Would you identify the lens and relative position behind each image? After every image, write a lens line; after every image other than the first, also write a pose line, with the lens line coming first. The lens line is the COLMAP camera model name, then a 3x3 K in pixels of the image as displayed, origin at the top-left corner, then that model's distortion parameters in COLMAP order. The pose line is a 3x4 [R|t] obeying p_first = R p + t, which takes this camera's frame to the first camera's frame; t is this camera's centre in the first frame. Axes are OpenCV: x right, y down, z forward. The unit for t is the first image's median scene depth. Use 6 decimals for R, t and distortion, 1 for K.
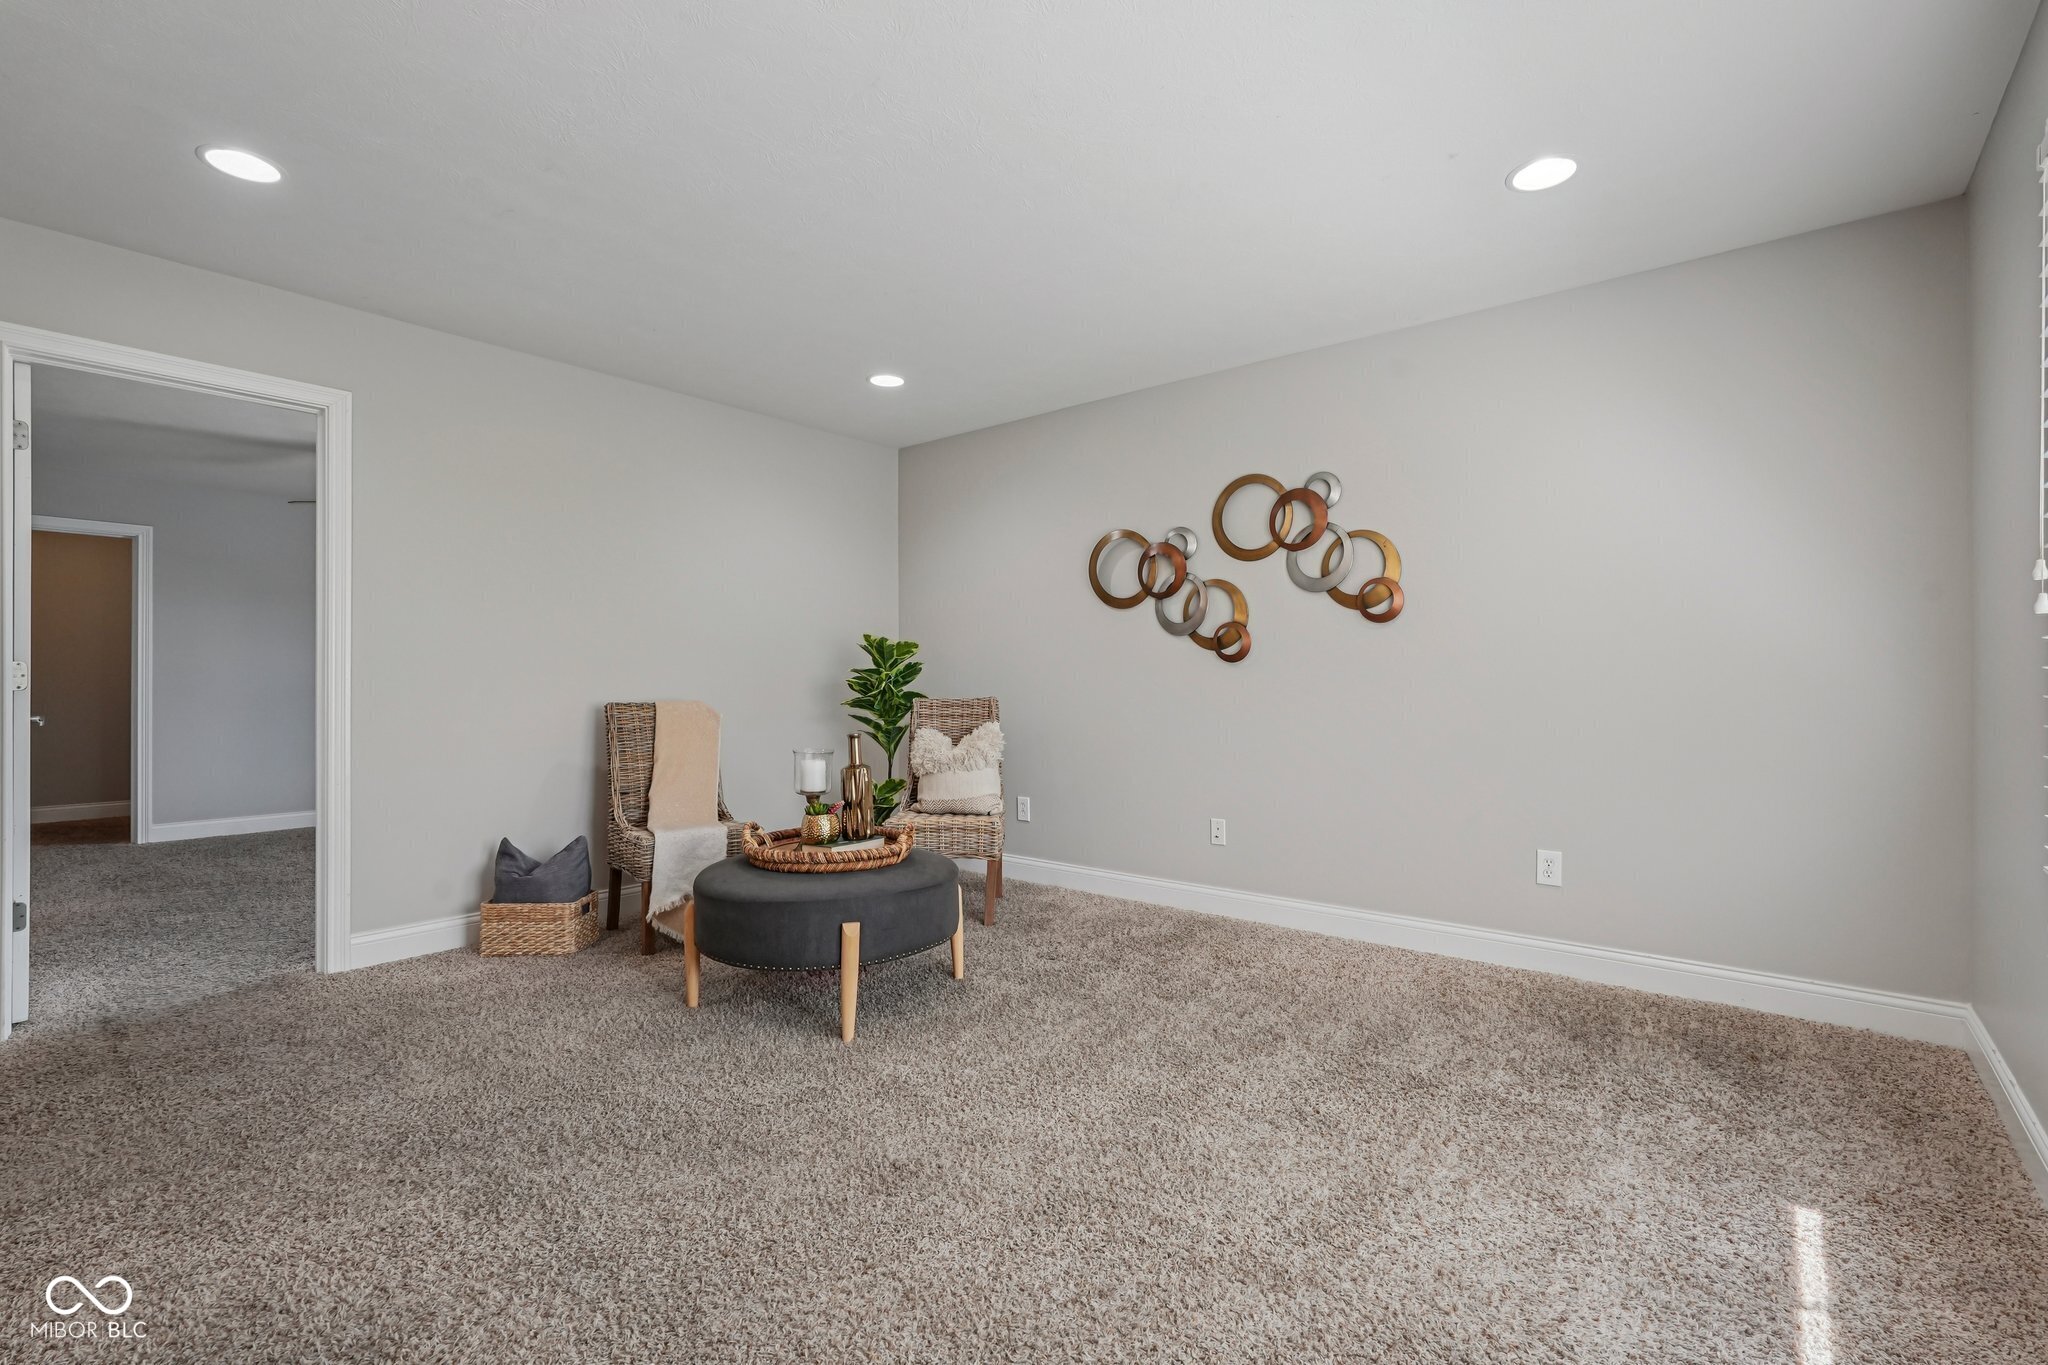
lens RADIAL K [[910.6, 0, 1021.1], [0, 910.6, 682.0], [0, 0, 1]] dist [-0.005909, 0.004119]
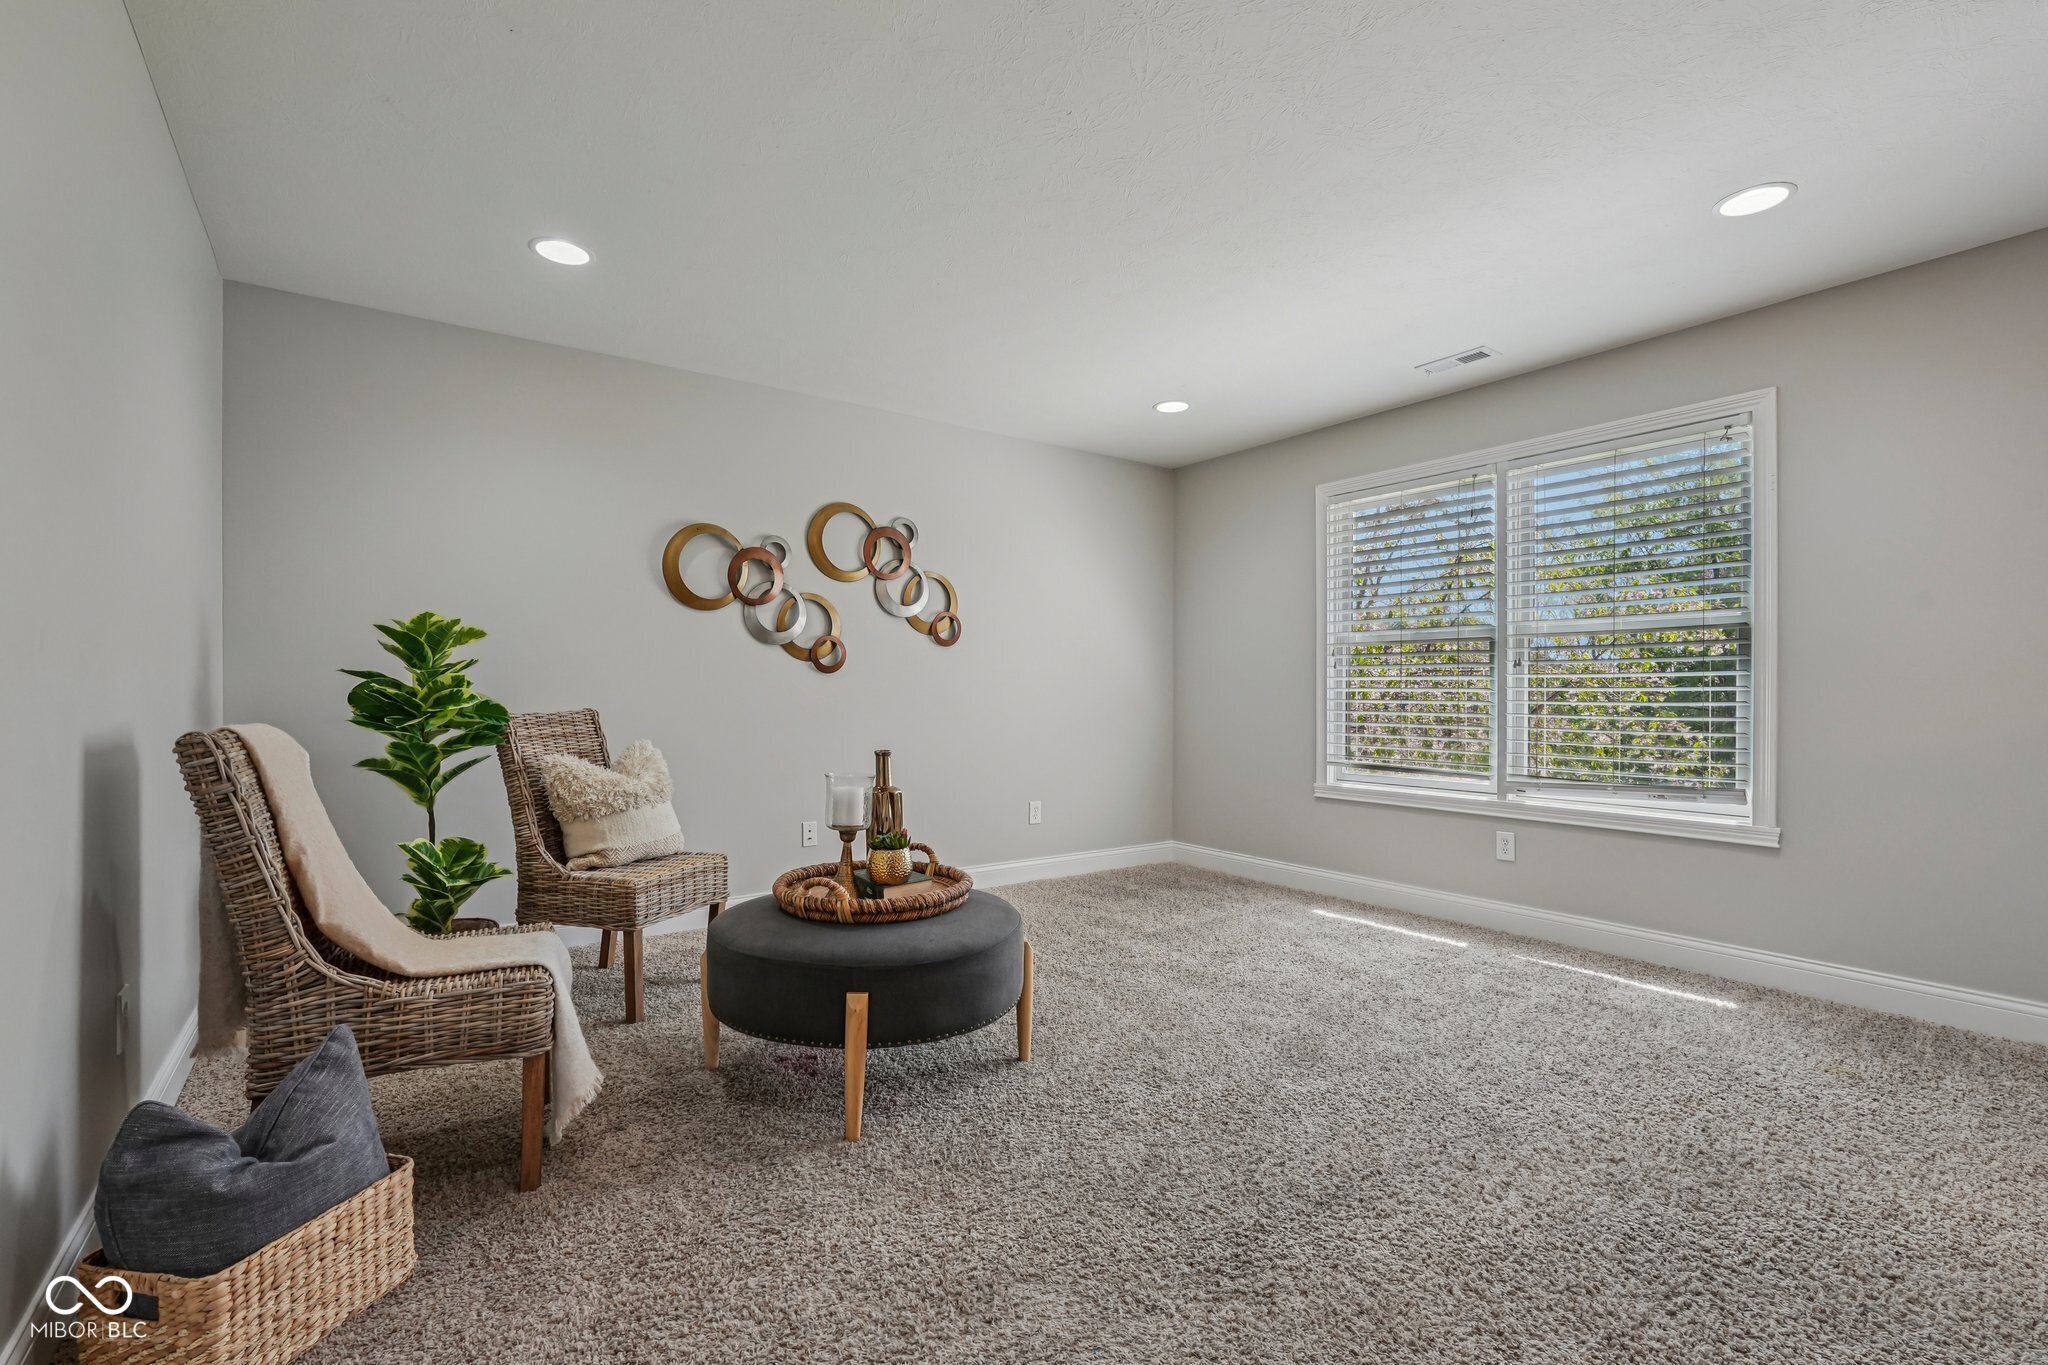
lens RADIAL K [[910.6, 0, 1018.5], [0, 910.6, 689.4], [0, 0, 1]] dist [-0.005909, 0.004119]
pose [[0.264343, 0.009004, 0.964387, -0.742350], [0.000222, 0.999956, -0.009397, 0.007656], [-0.964429, 0.002698, 0.264329, 0.497484]]
